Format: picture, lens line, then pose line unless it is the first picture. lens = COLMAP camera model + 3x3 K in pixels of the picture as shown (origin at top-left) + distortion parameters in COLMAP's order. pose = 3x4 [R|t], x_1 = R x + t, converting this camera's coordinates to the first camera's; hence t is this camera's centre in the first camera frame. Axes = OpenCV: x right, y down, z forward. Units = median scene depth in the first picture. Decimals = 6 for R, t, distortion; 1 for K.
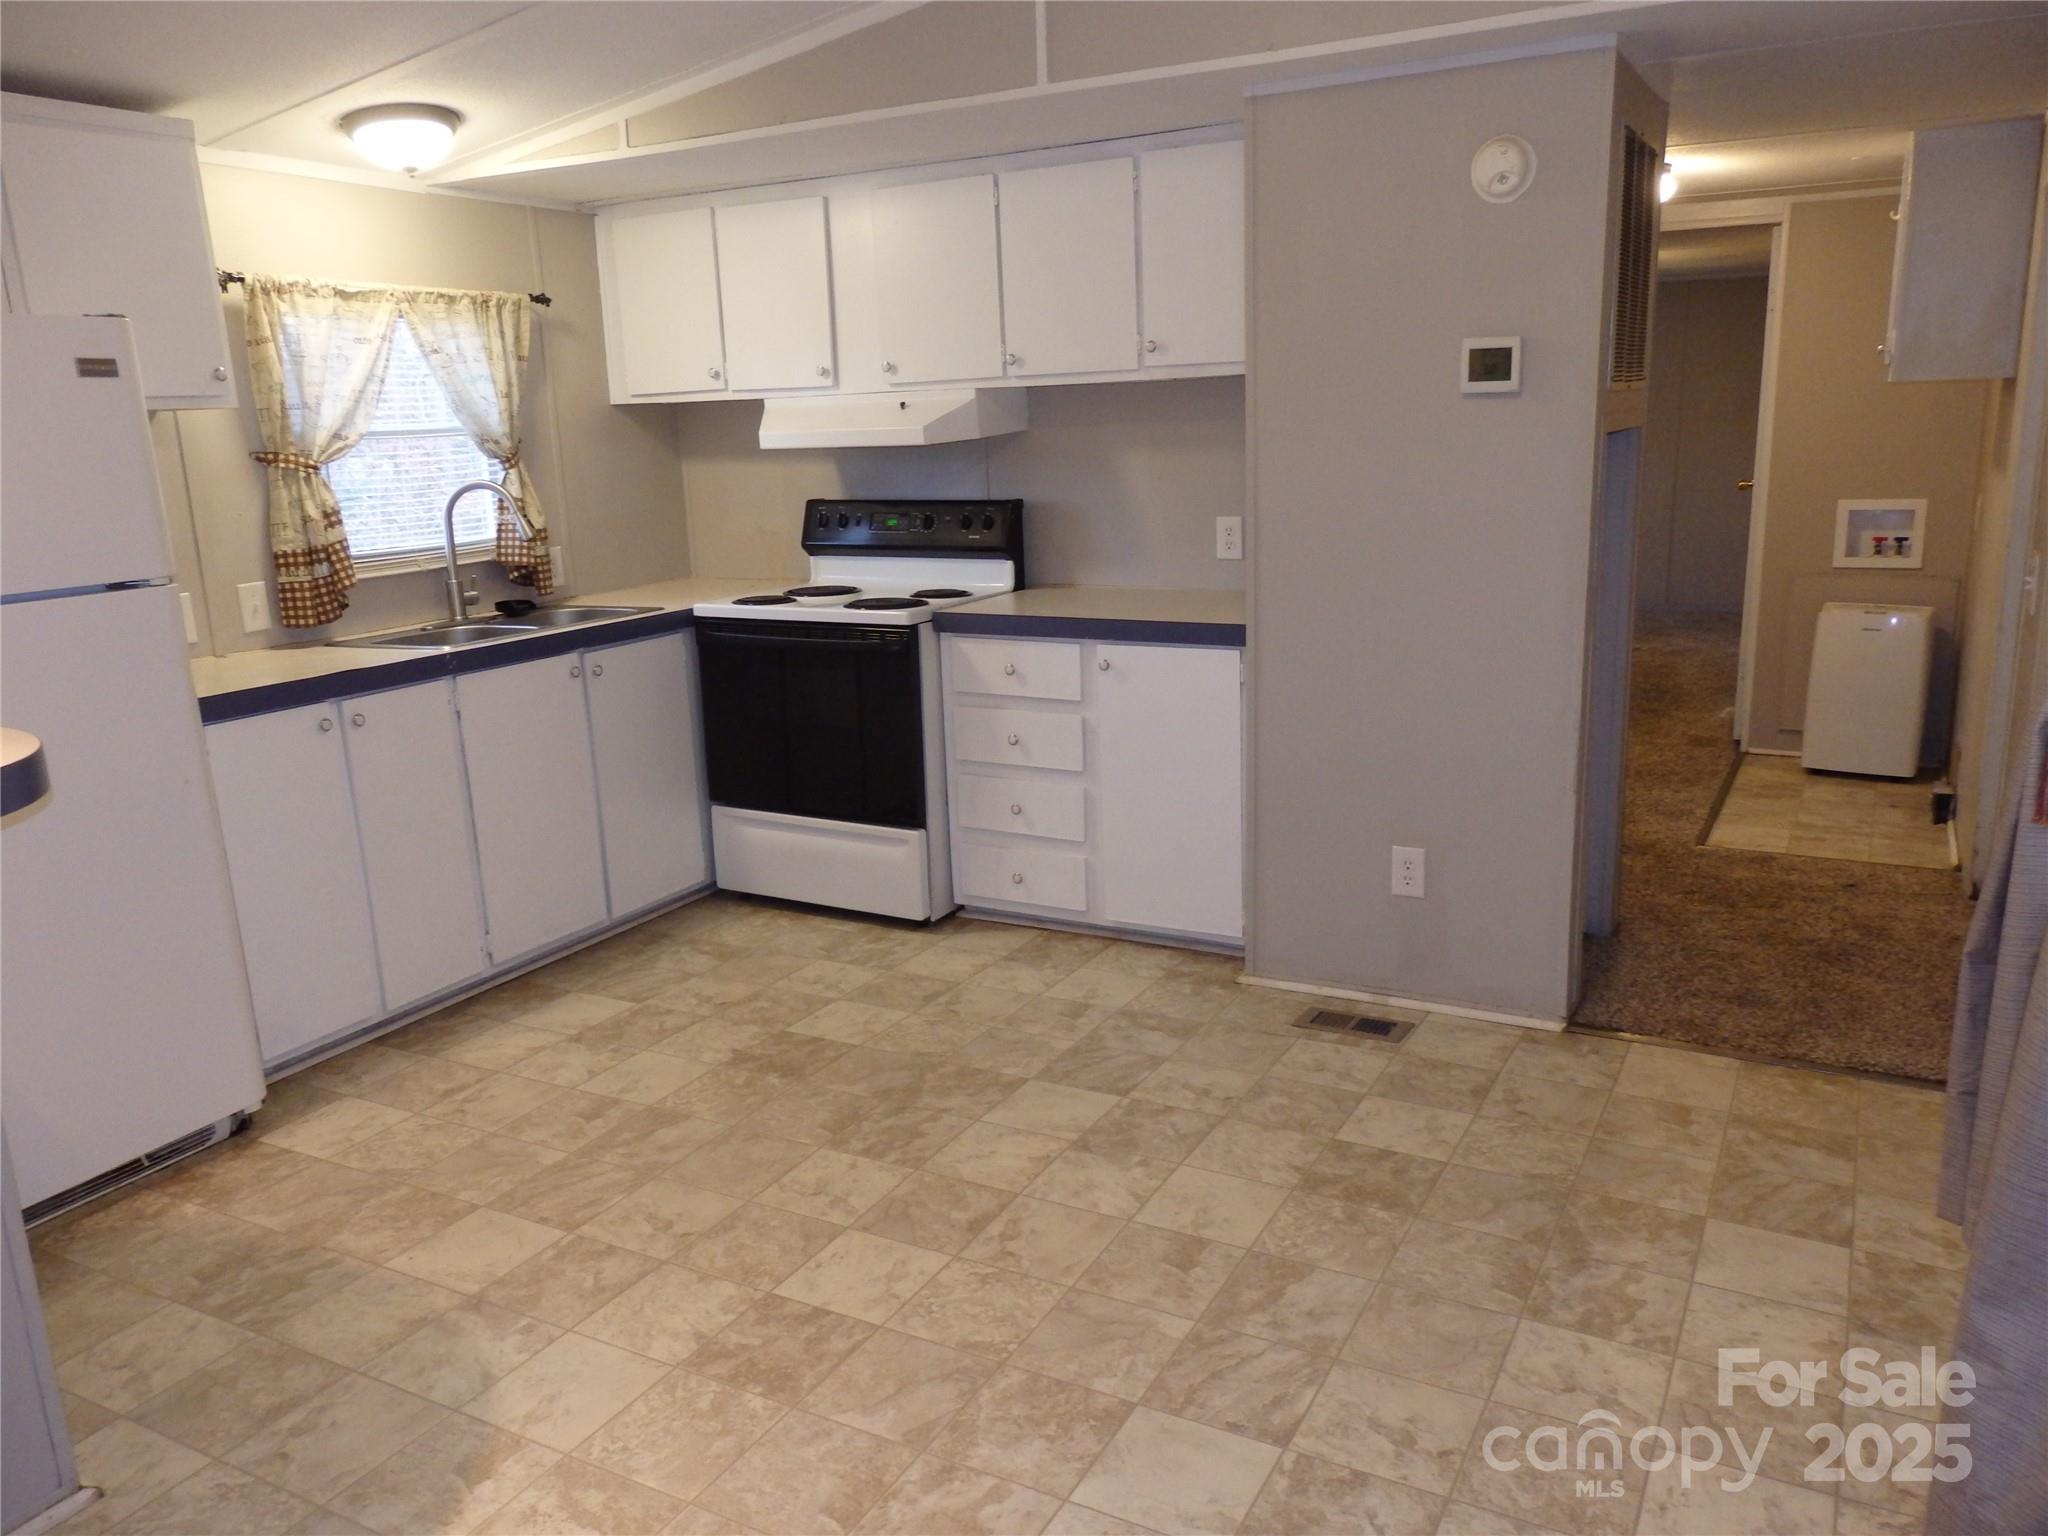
lens RADIAL K [[1523.7, 0, 1029.8], [0, 1523.7, 776.7], [0, 0, 1]] dist [0.007962, 0.004836]
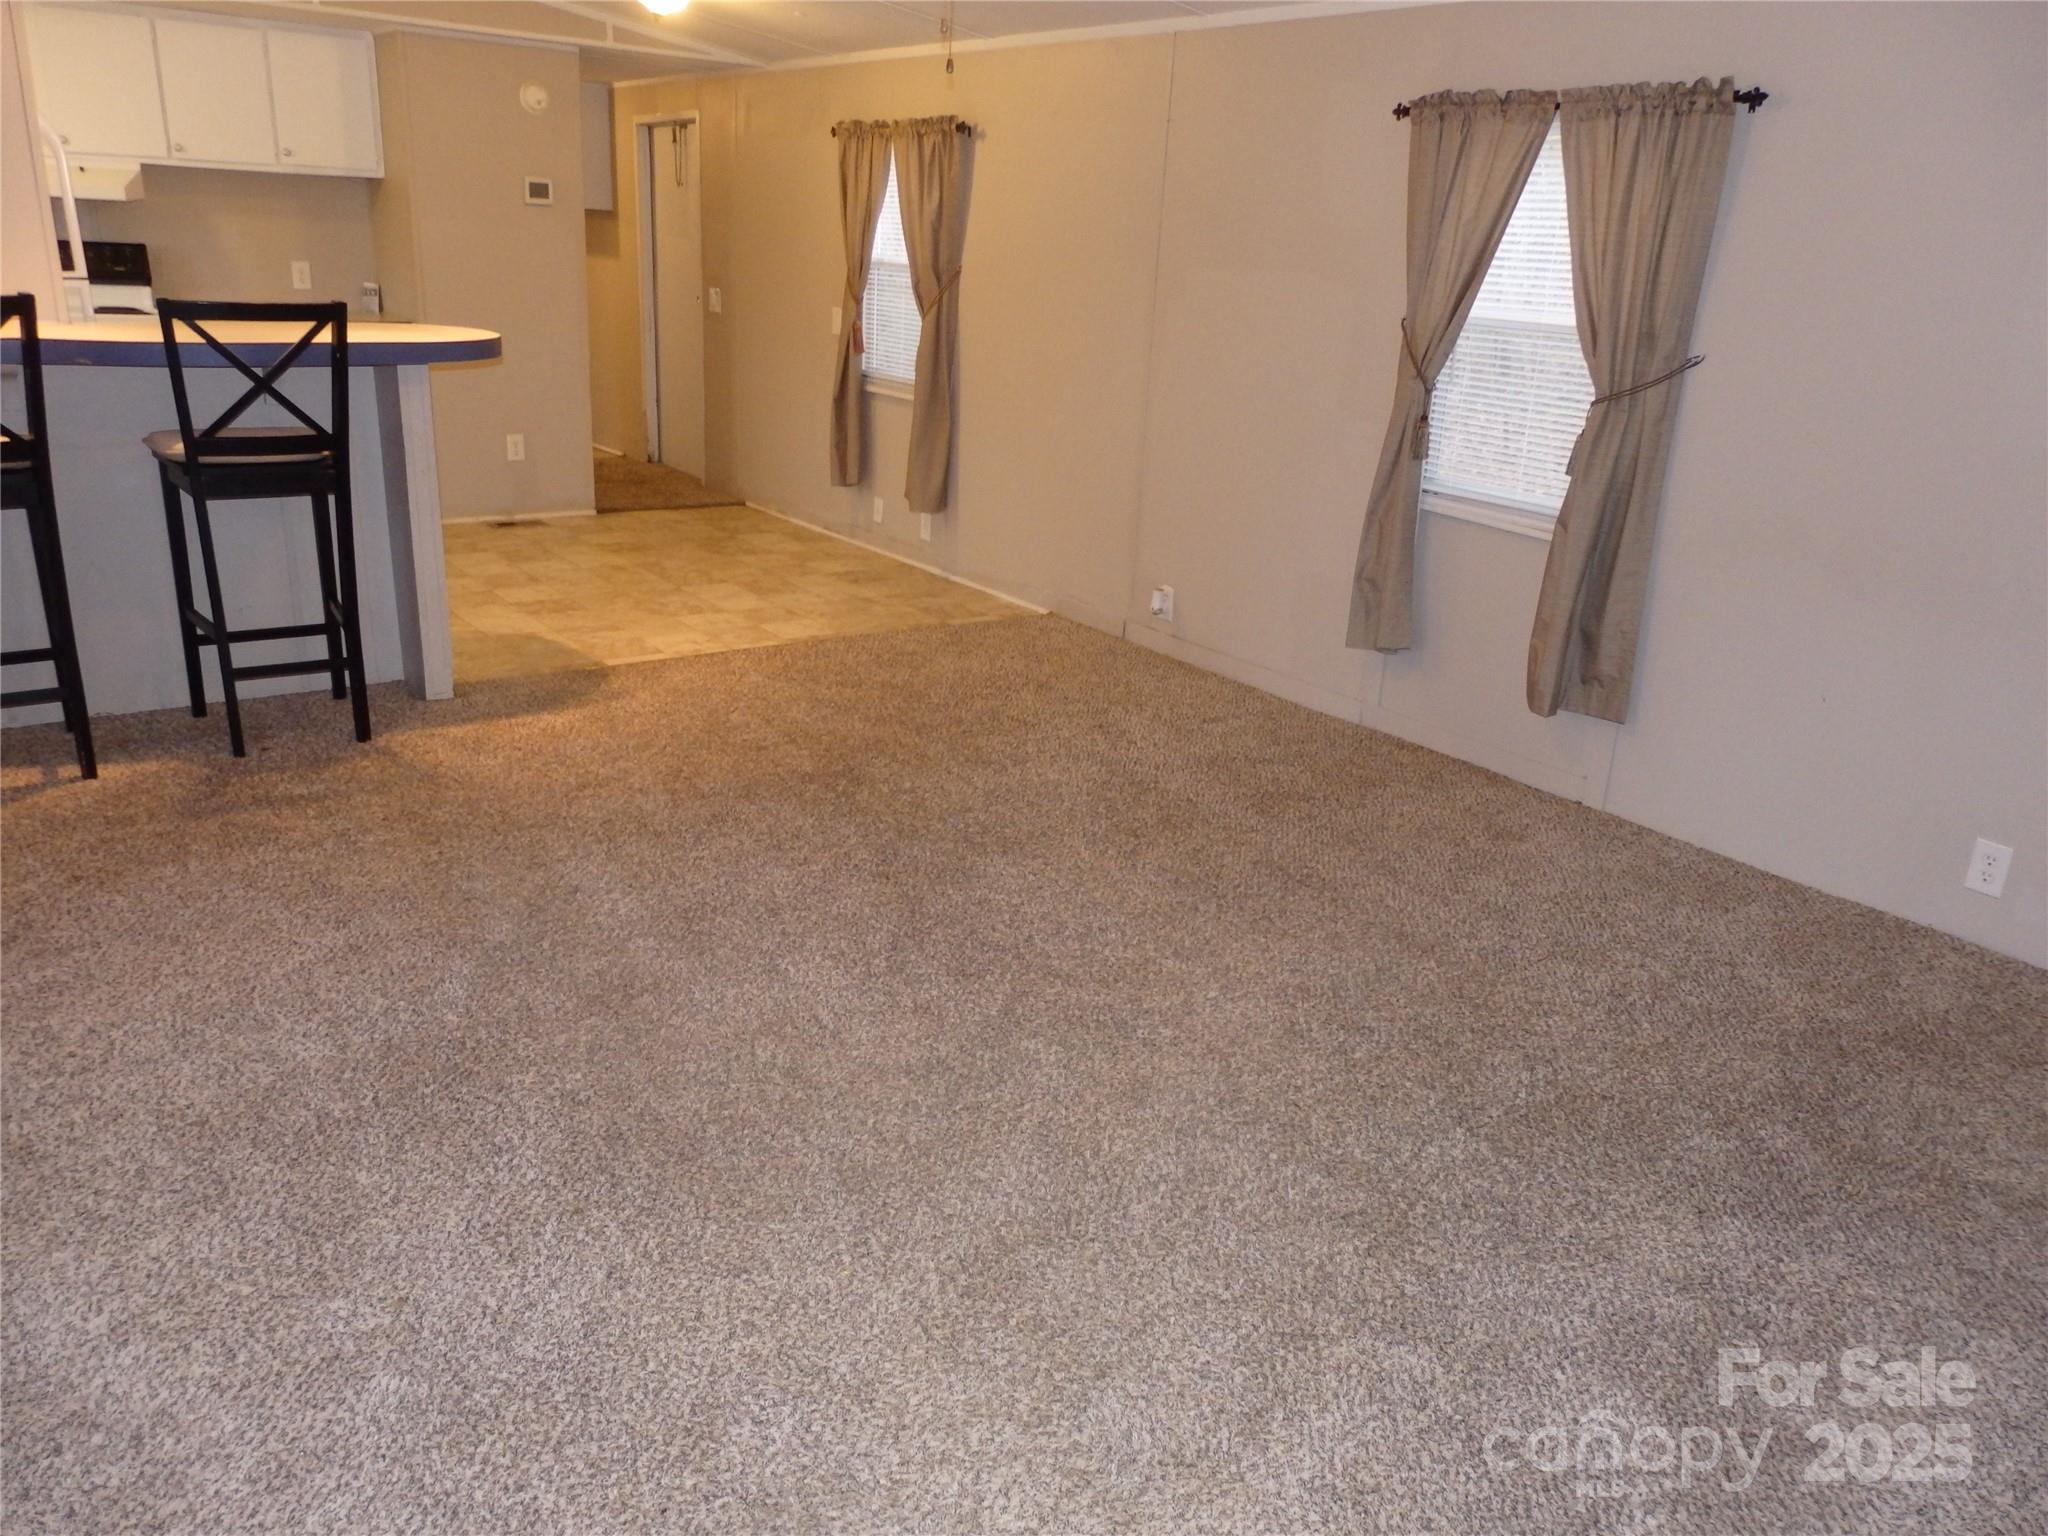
lens RADIAL K [[1523.7, 0, 1029.8], [0, 1523.7, 776.7], [0, 0, 1]] dist [0.007962, 0.004836]
pose [[0.417297, -0.250124, 0.873671, -1.219588], [0.146709, 0.967309, 0.206857, 0.150748], [-0.896850, 0.041855, 0.440350, -0.434078]]
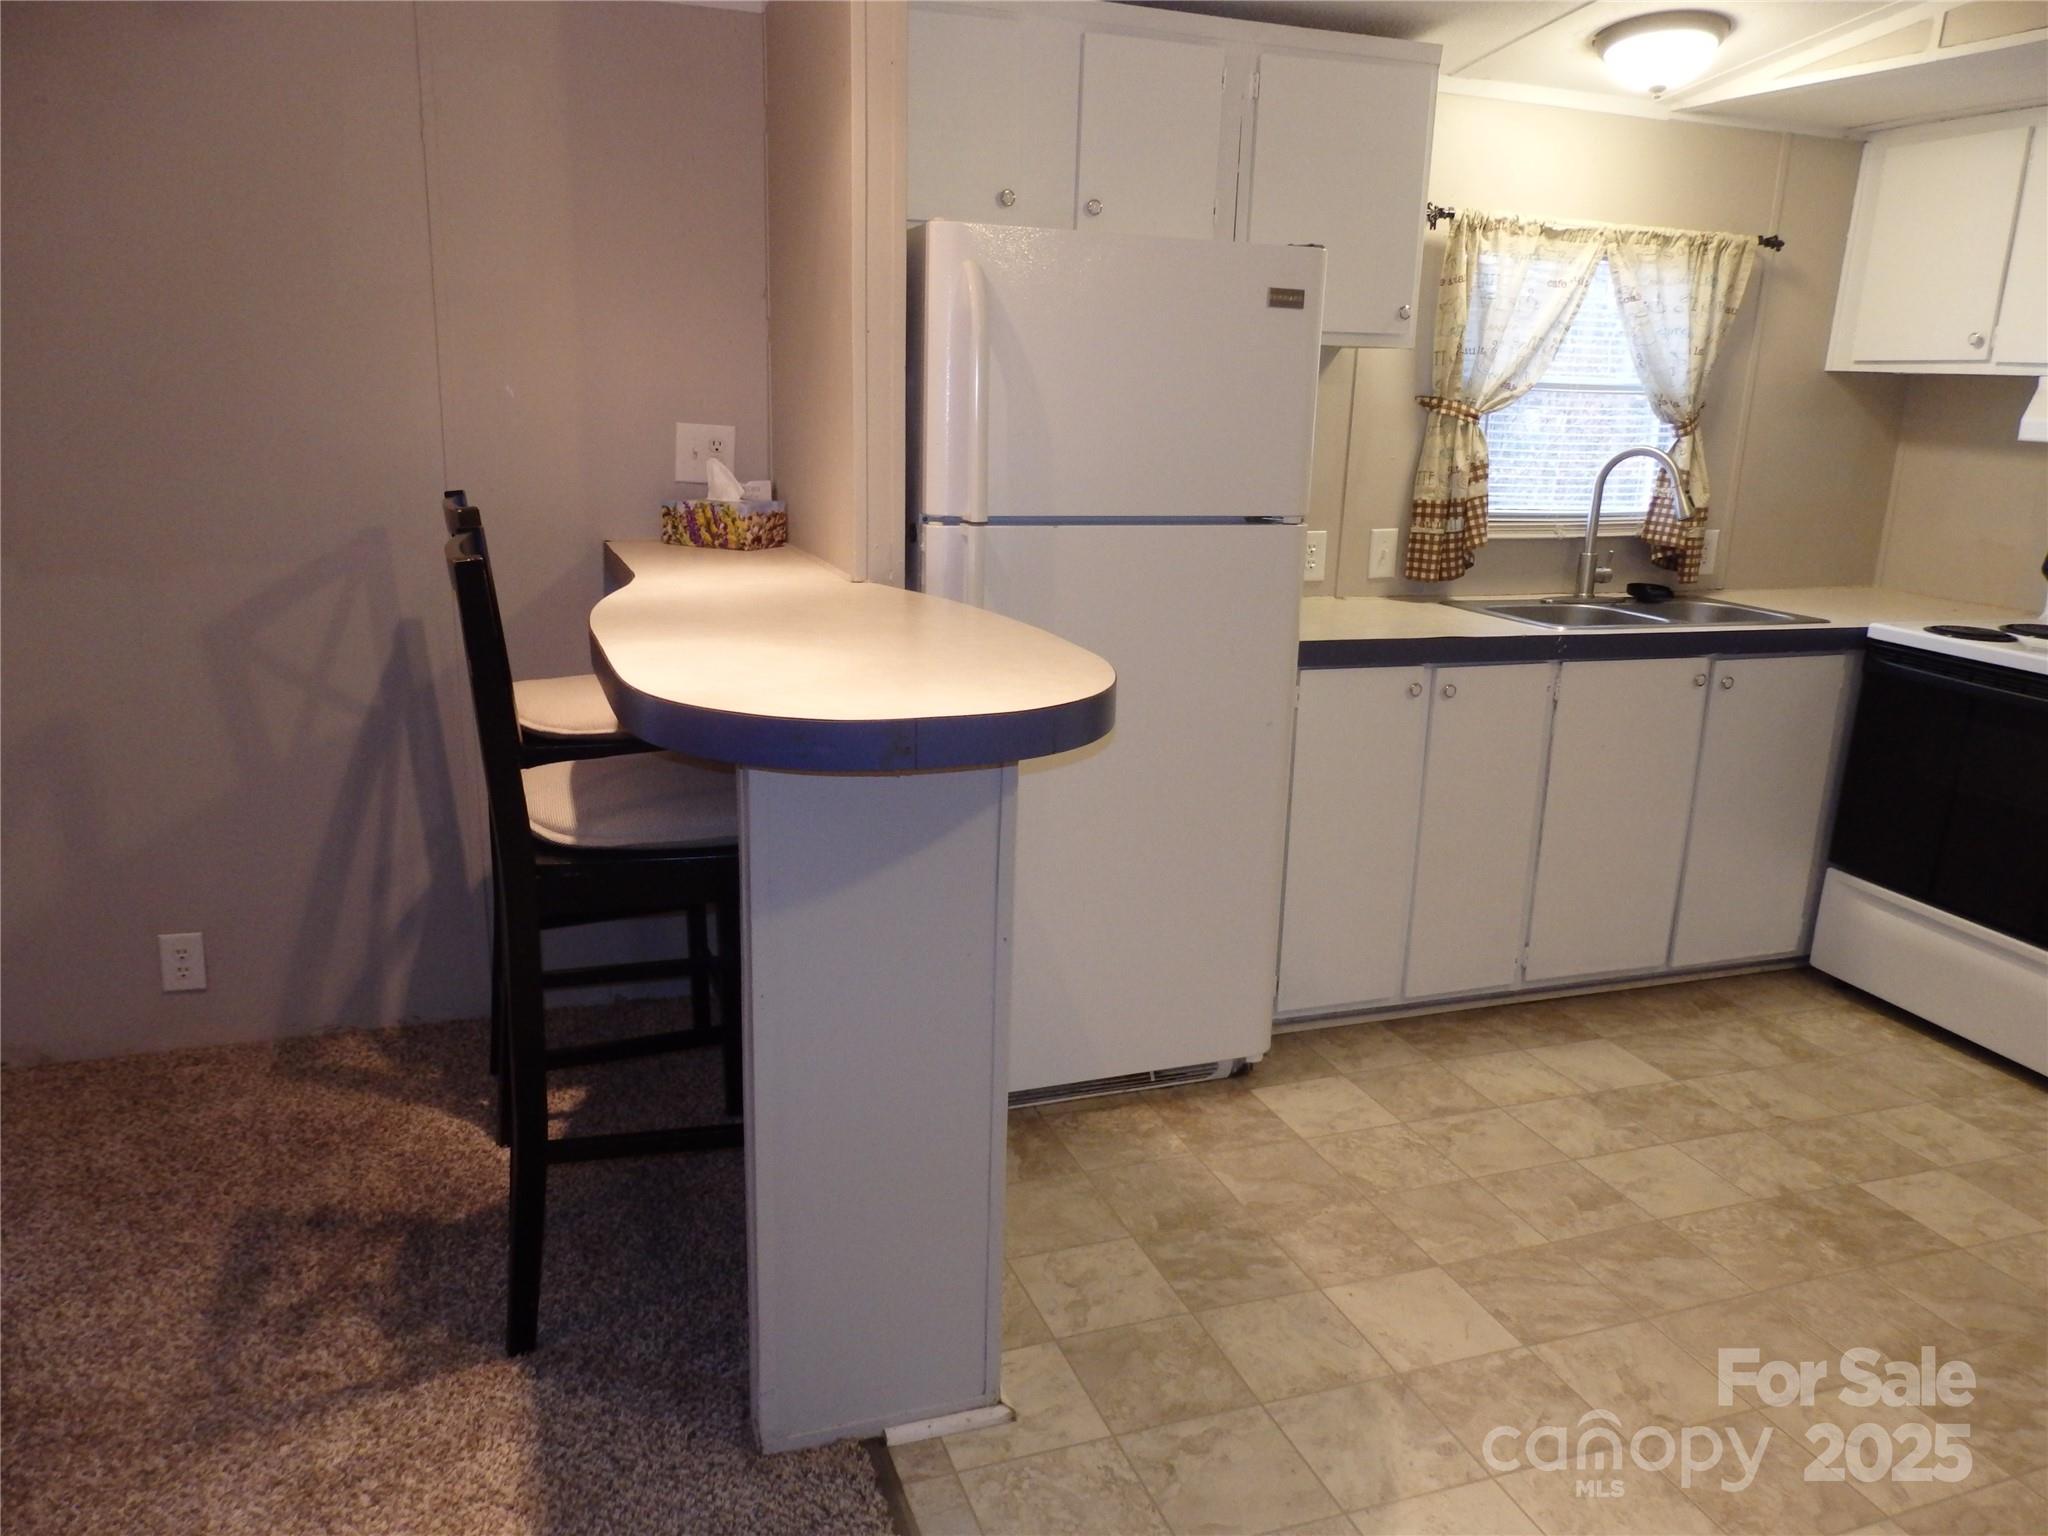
lens RADIAL K [[1526.0, 0, 1048.8], [0, 1526.0, 767.2], [0, 0, 1]] dist [0.011421, 0.000460]
pose [[0.755893, 0.226737, -0.614179, -0.037746], [-0.214729, 0.972082, 0.094590, -0.024600], [0.618480, 0.060382, 0.783477, 0.109901]]
